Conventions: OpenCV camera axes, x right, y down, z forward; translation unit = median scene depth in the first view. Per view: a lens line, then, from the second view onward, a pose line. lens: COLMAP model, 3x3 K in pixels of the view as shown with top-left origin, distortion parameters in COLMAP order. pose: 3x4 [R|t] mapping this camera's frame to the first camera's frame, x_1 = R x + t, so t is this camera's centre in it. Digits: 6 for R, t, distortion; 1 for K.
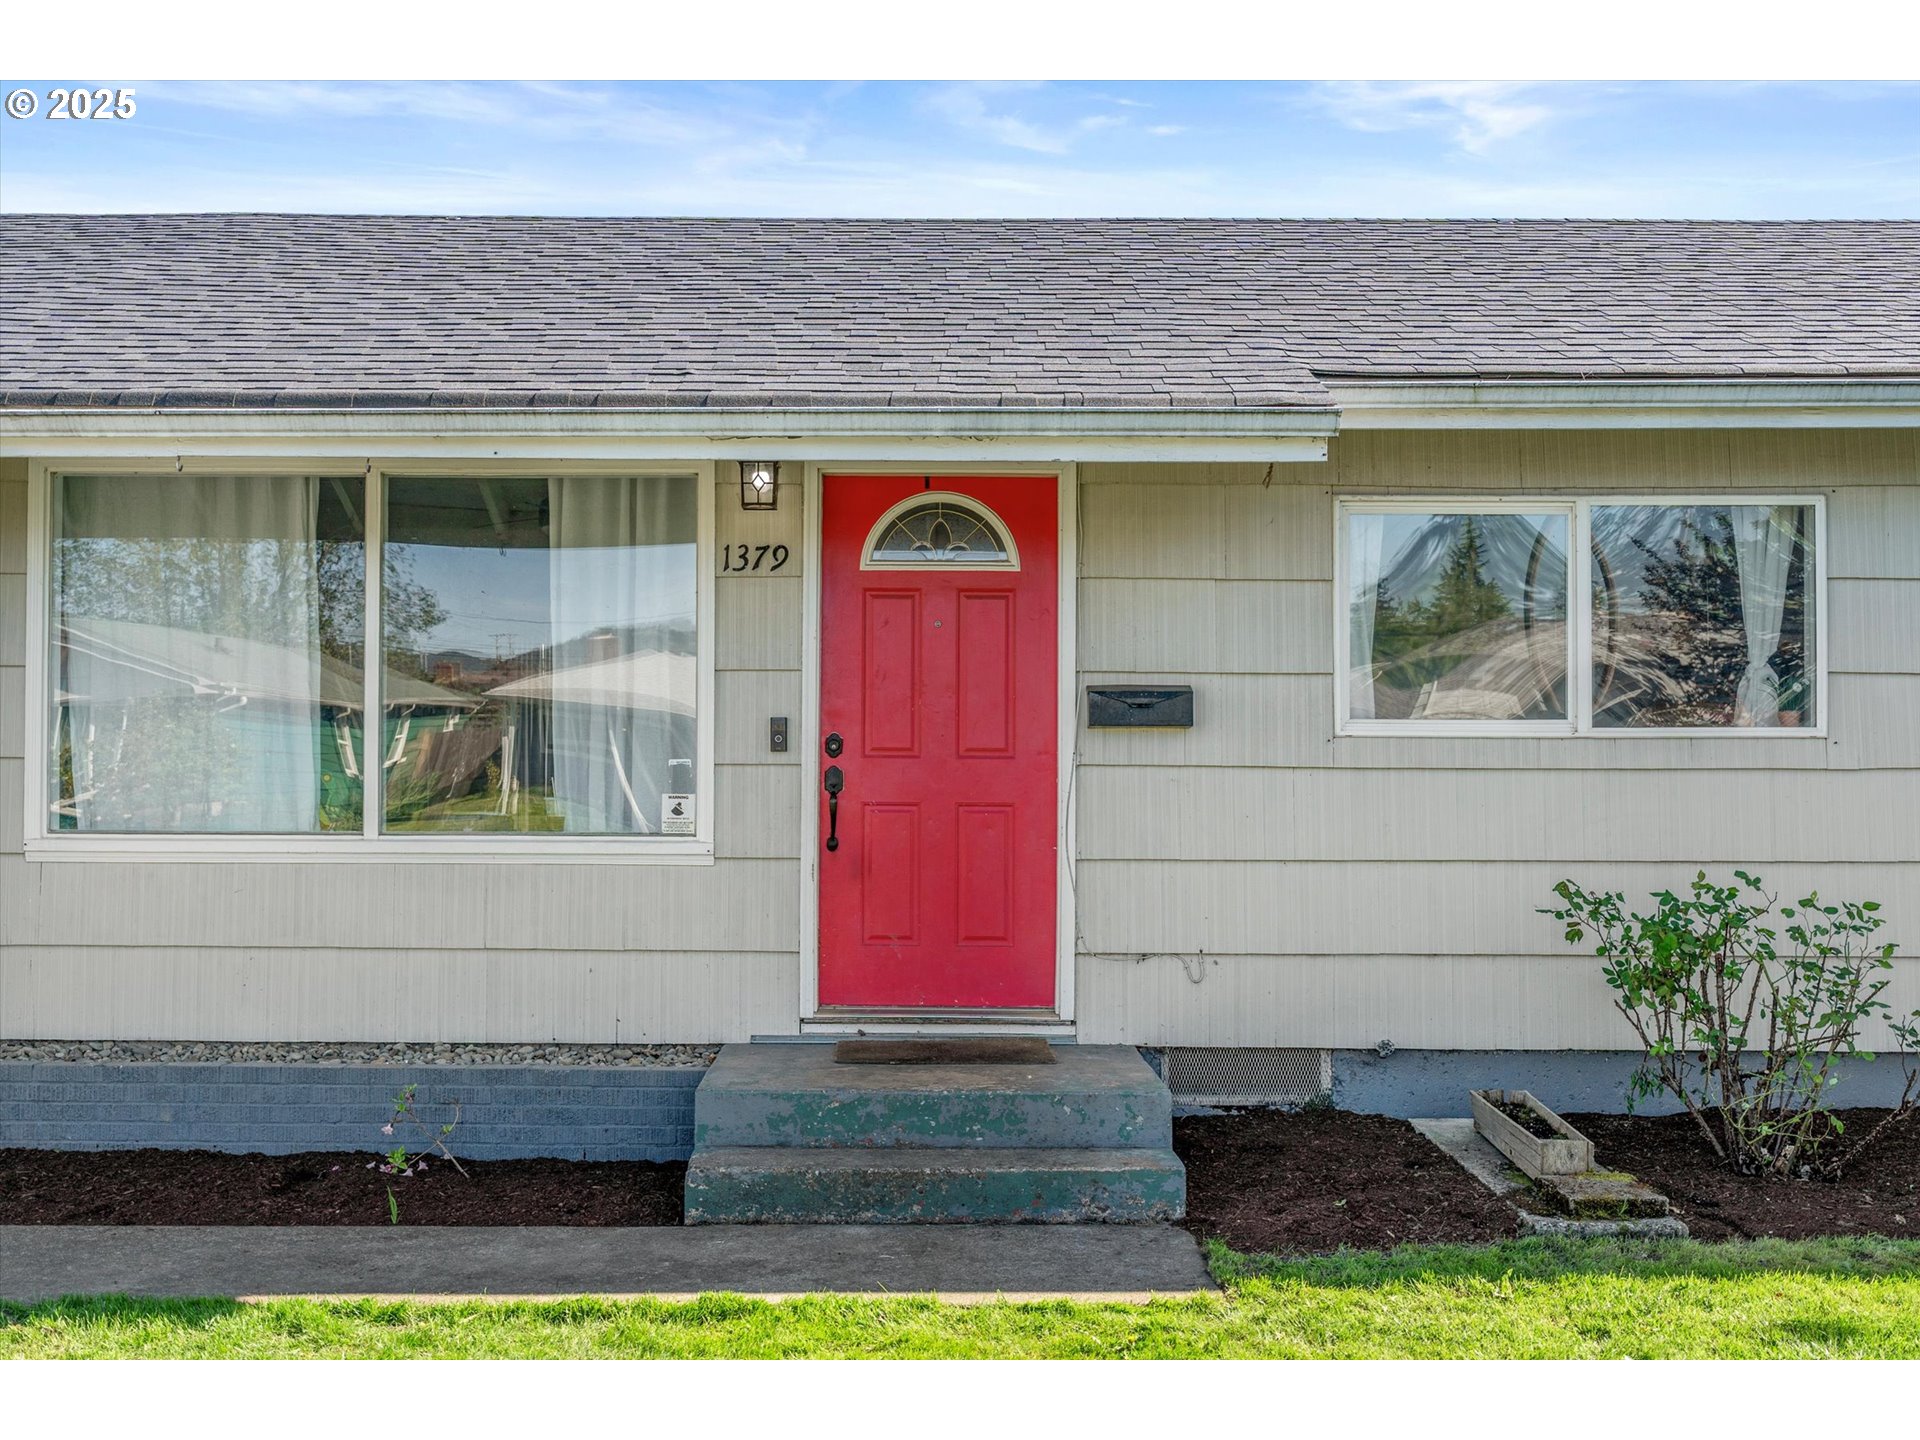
lens RADIAL K [[861.1, 0, 964.0], [0, 861.1, 704.6], [0, 0, 1]] dist [-0.002692, 0.000247]
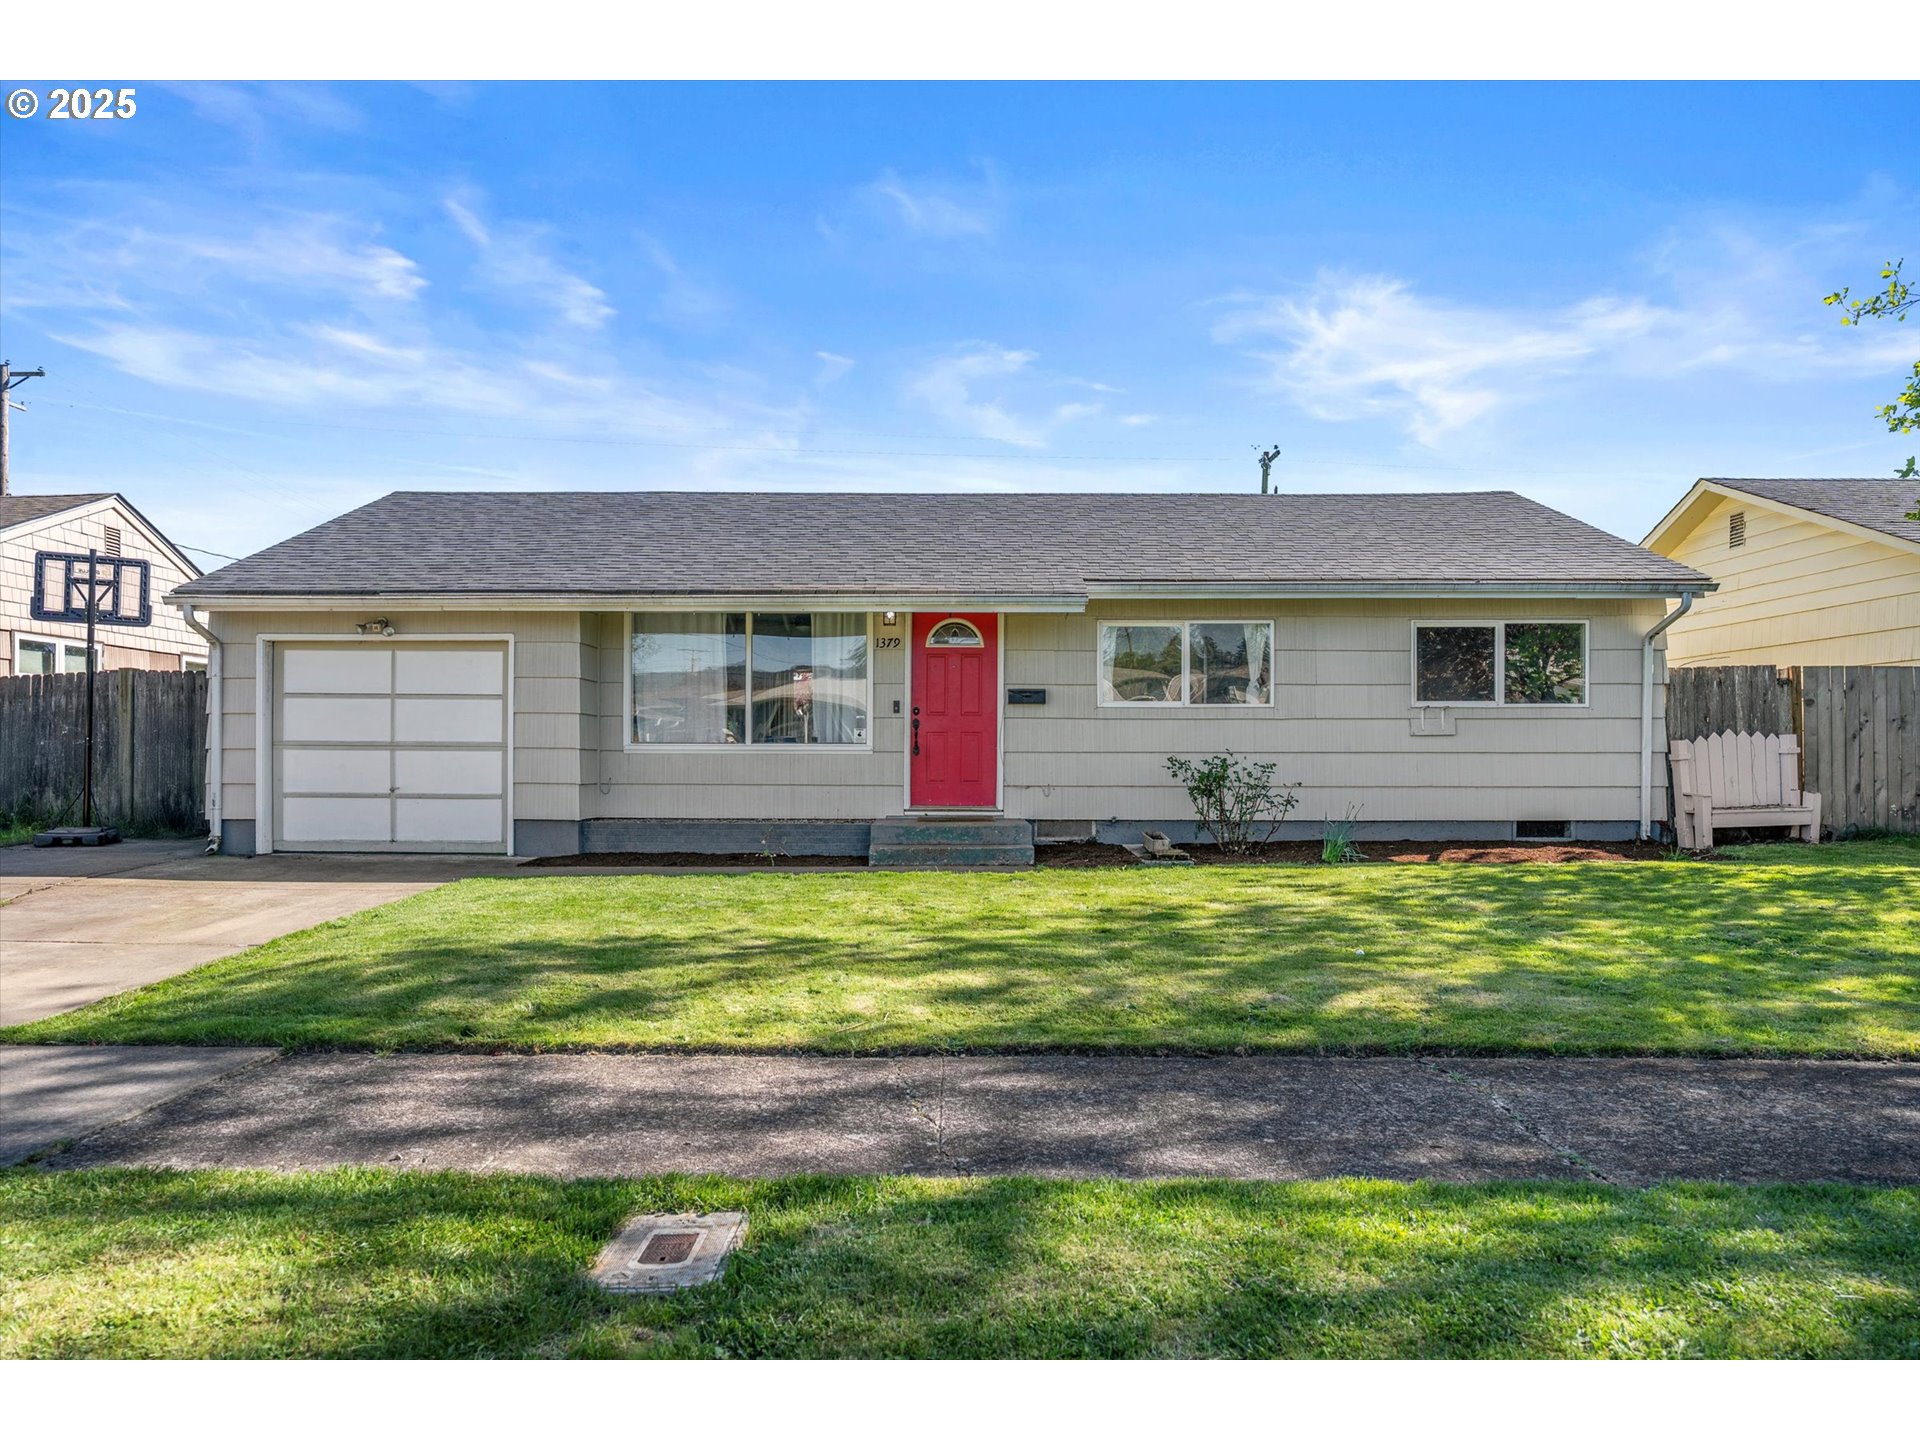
lens RADIAL K [[861.1, 0, 964.0], [0, 861.1, 704.6], [0, 0, 1]] dist [-0.002692, 0.000247]
pose [[0.998944, -0.000385, -0.045936, 0.129243], [-0.000733, 0.999704, -0.024301, 0.094879], [0.045932, 0.024309, 0.998649, -1.757173]]
